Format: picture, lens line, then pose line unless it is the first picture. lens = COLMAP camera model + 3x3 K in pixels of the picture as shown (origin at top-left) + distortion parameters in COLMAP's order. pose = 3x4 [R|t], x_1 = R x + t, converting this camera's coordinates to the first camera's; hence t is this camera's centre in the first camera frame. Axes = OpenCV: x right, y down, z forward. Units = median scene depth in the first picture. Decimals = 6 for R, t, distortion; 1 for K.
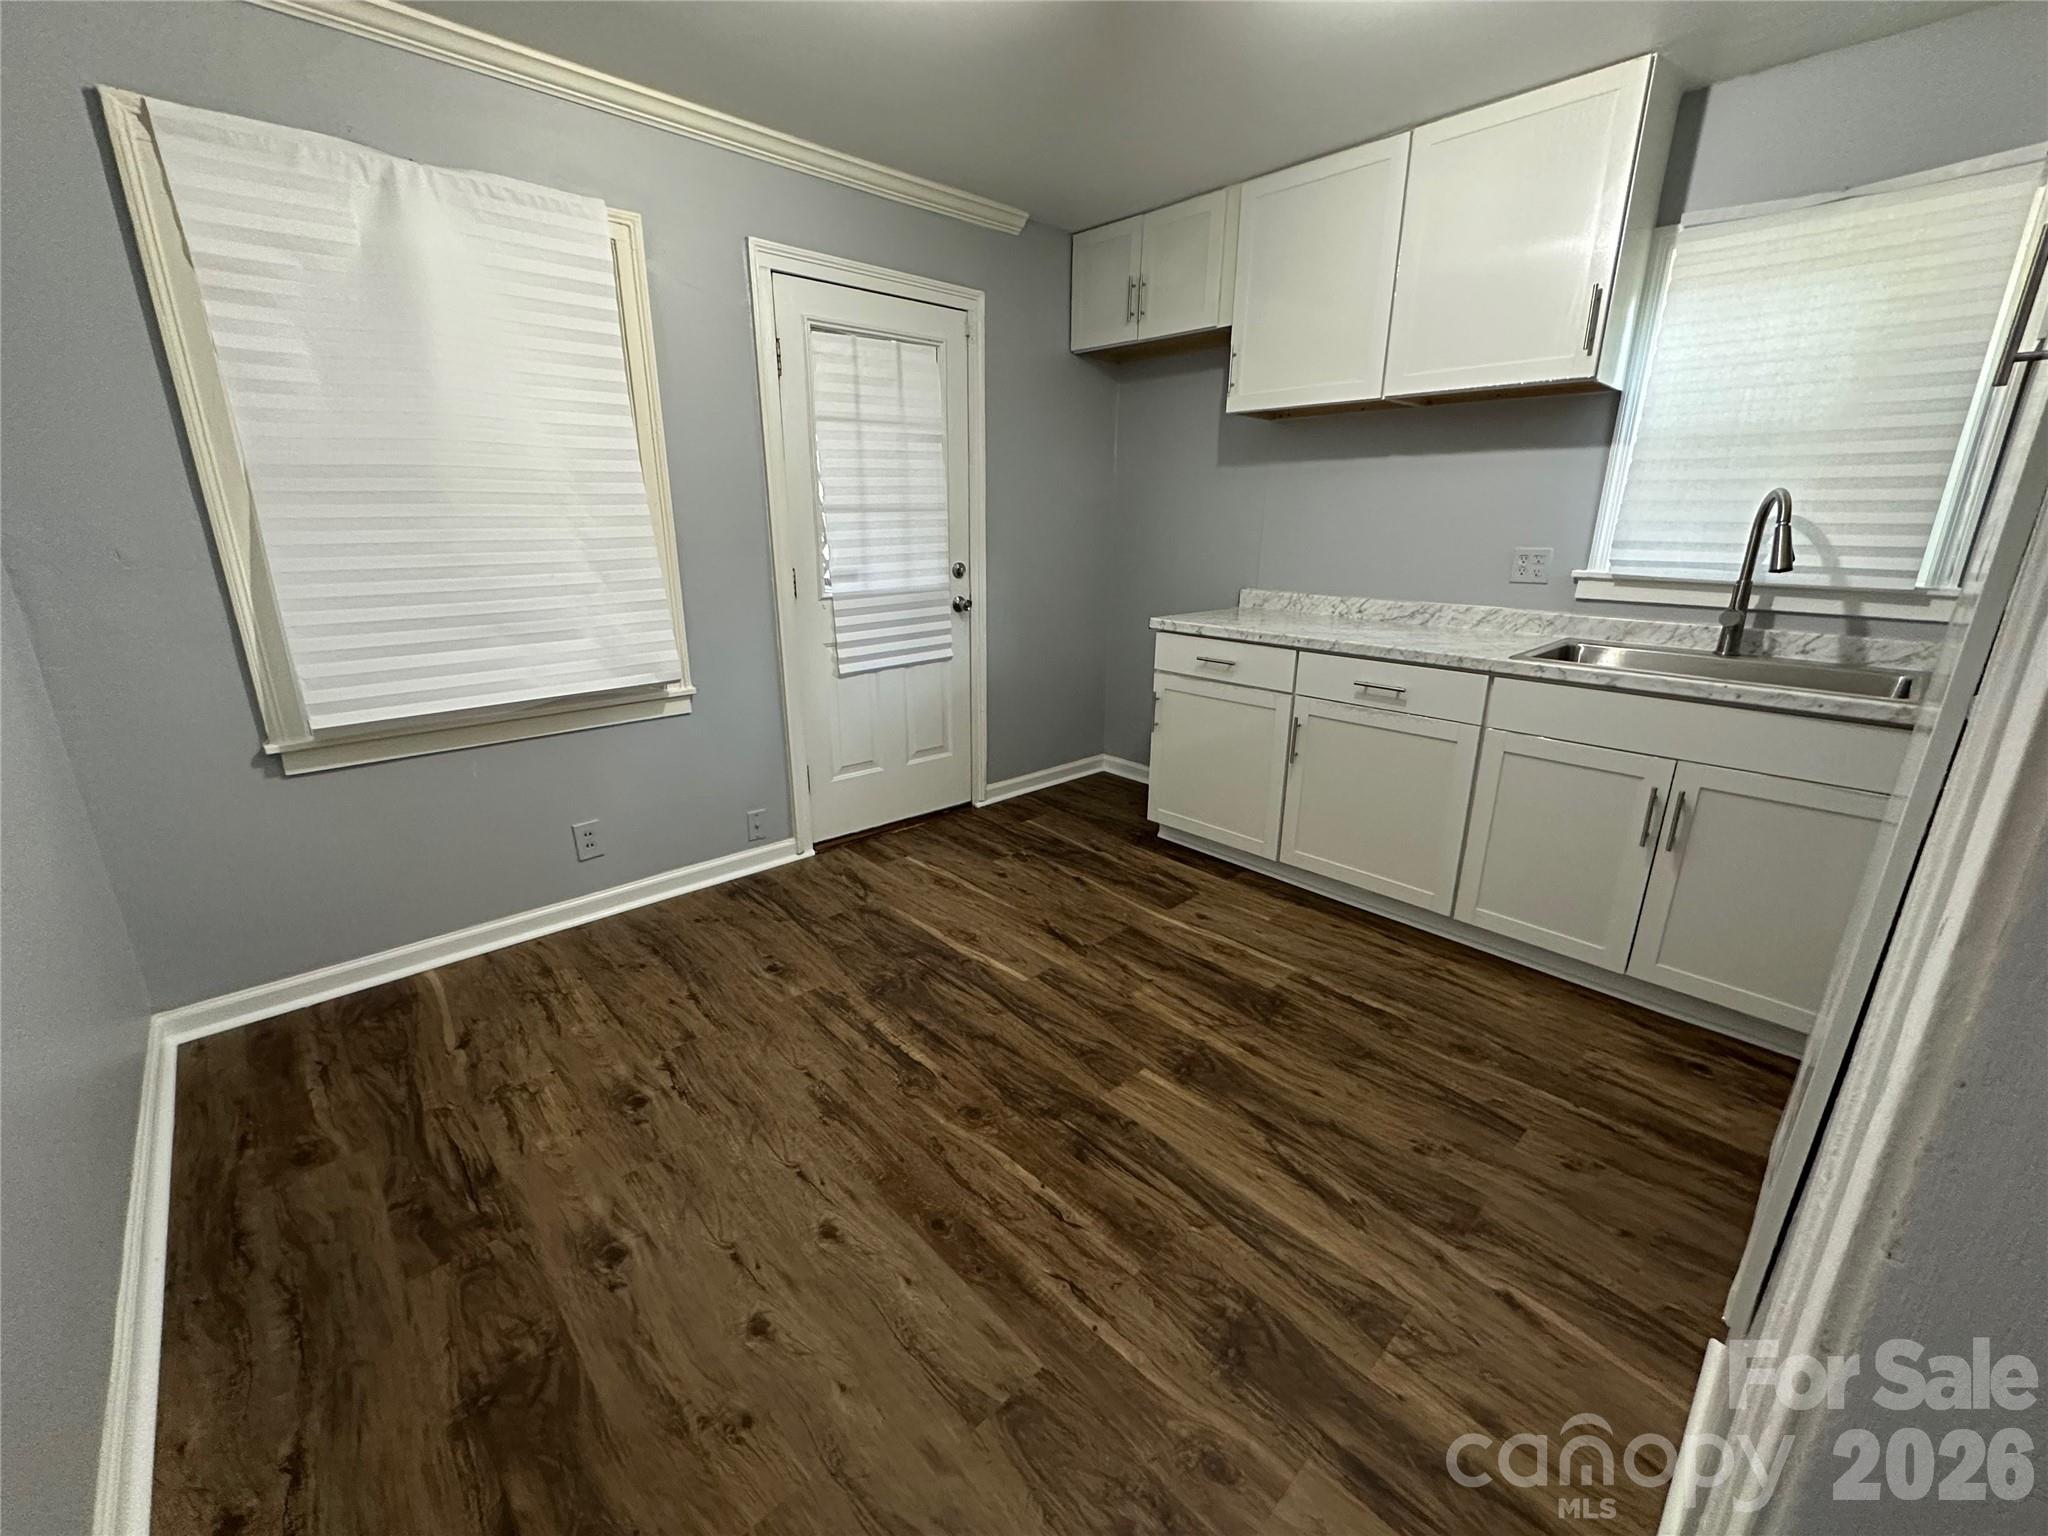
lens RADIAL K [[829.7, 0, 1026.4], [0, 829.7, 767.6], [0, 0, 1]] dist [-0.004021, 0.000308]
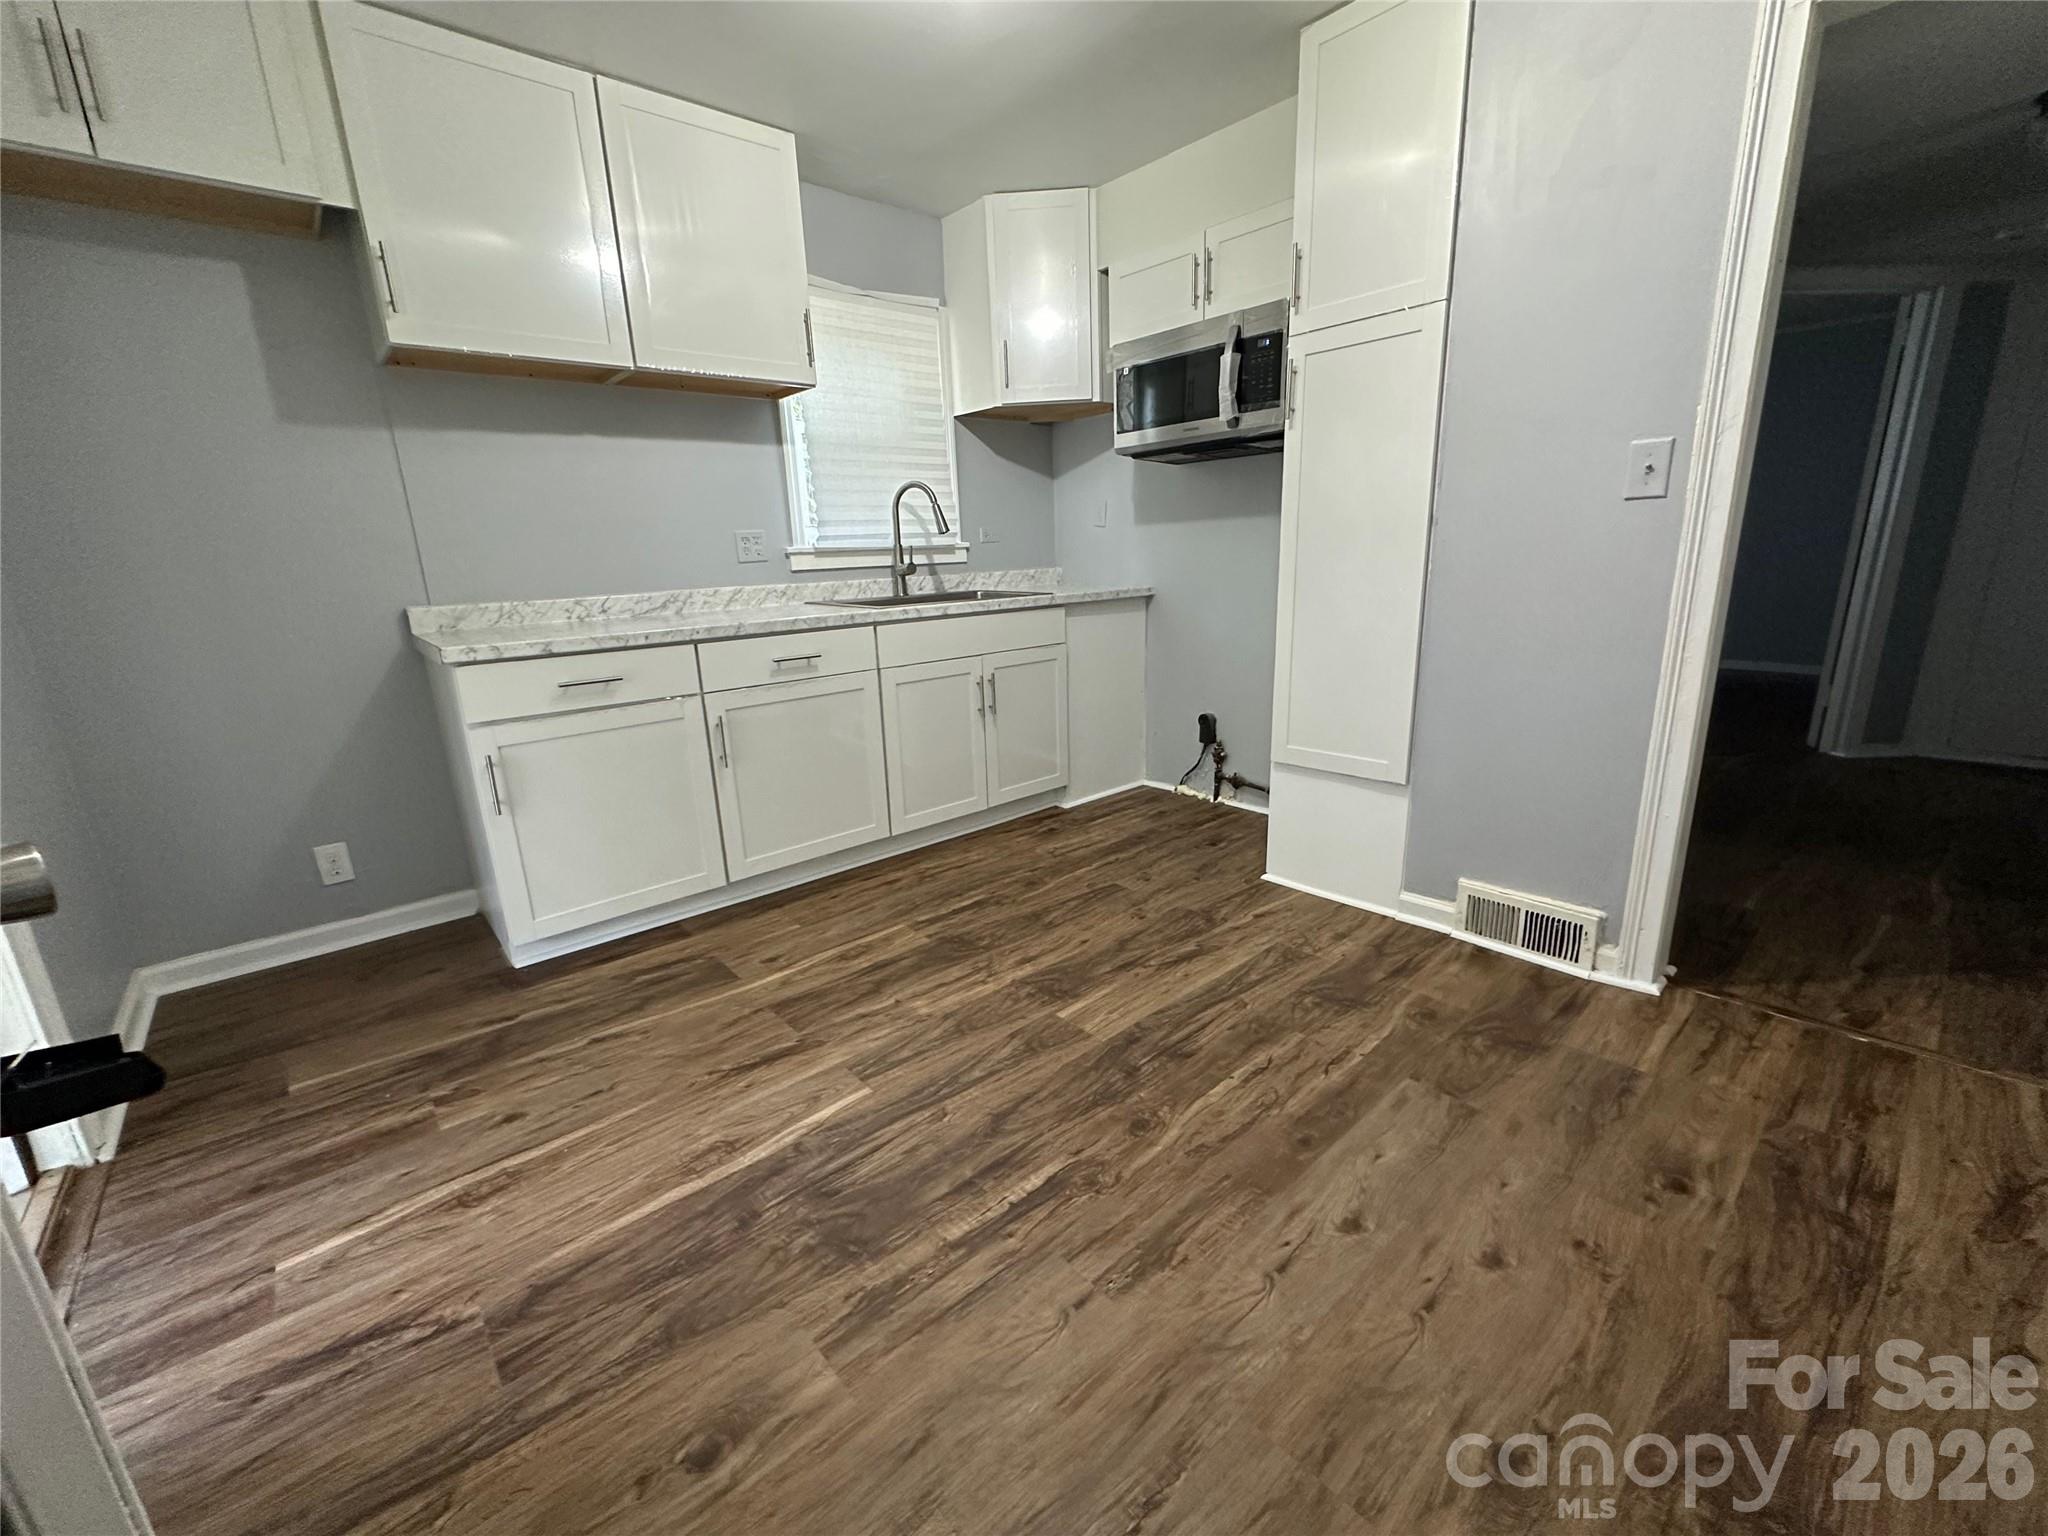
lens RADIAL K [[829.7, 0, 1029.9], [0, 829.7, 766.8], [0, 0, 1]] dist [-0.004021, 0.000308]
pose [[0.033677, -0.264898, 0.963688, -0.682800], [0.322332, 0.915589, 0.240413, -0.148668], [-0.946027, 0.302531, 0.116219, 0.754076]]
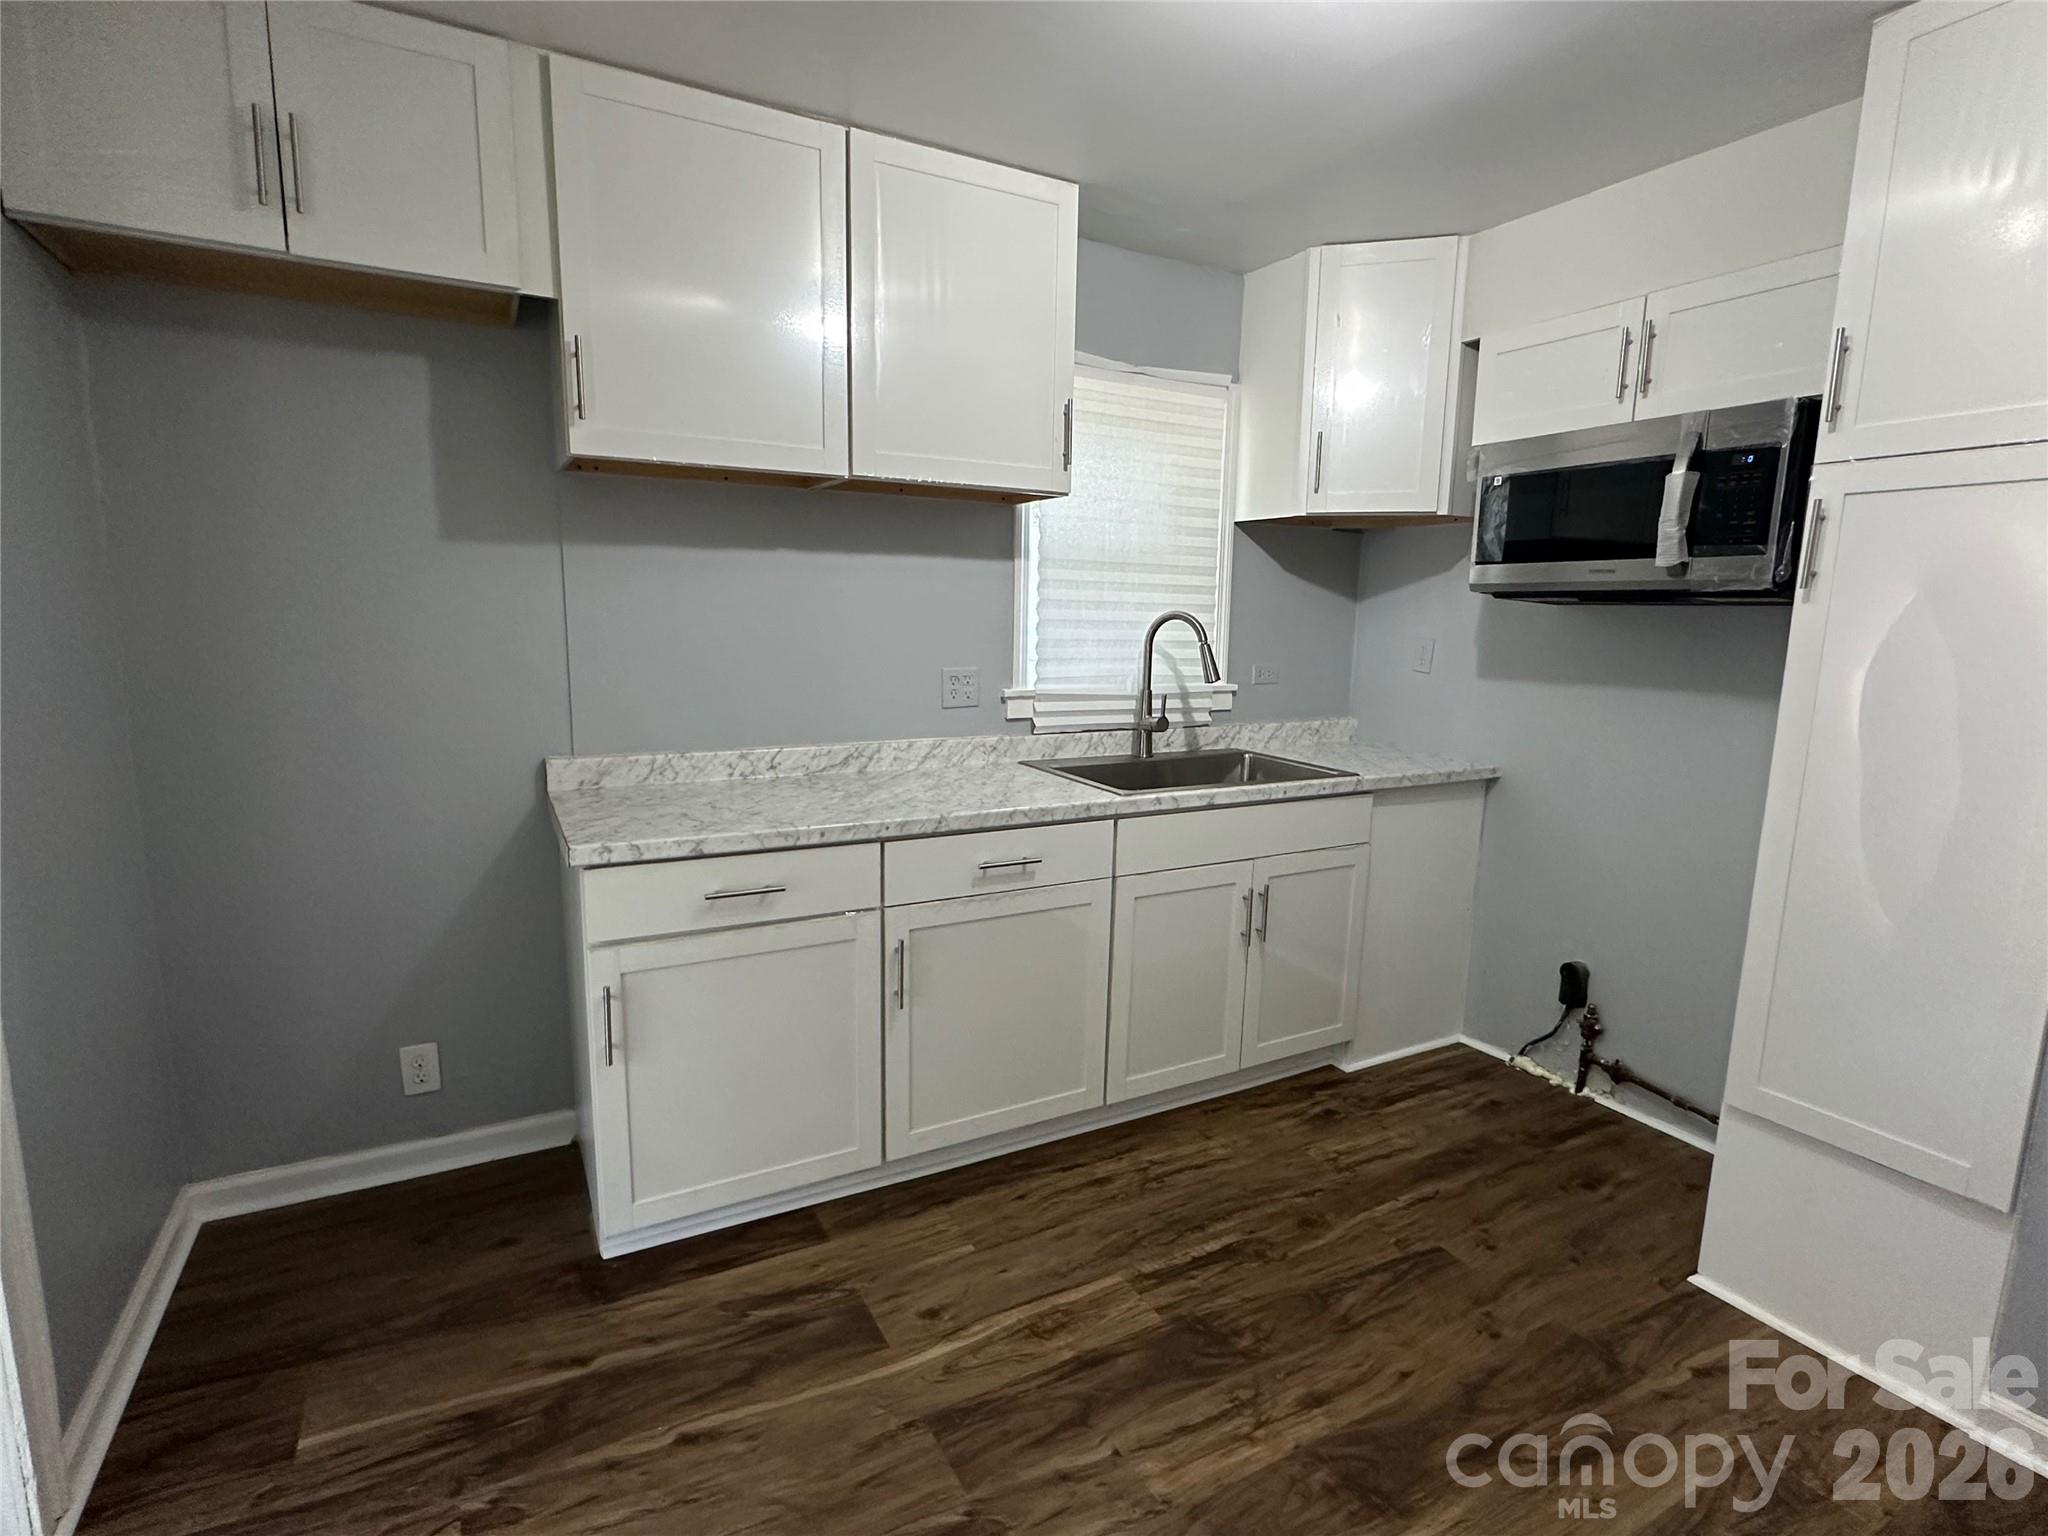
lens RADIAL K [[1004.3, 0, 1030.7], [0, 1004.3, 774.6], [0, 0, 1]] dist [-0.003956, -0.000581]
pose [[0.249072, -0.160706, 0.955058, -0.487547], [0.263027, 0.960296, 0.092992, -0.294314], [-0.932084, 0.228044, 0.281453, 0.824356]]
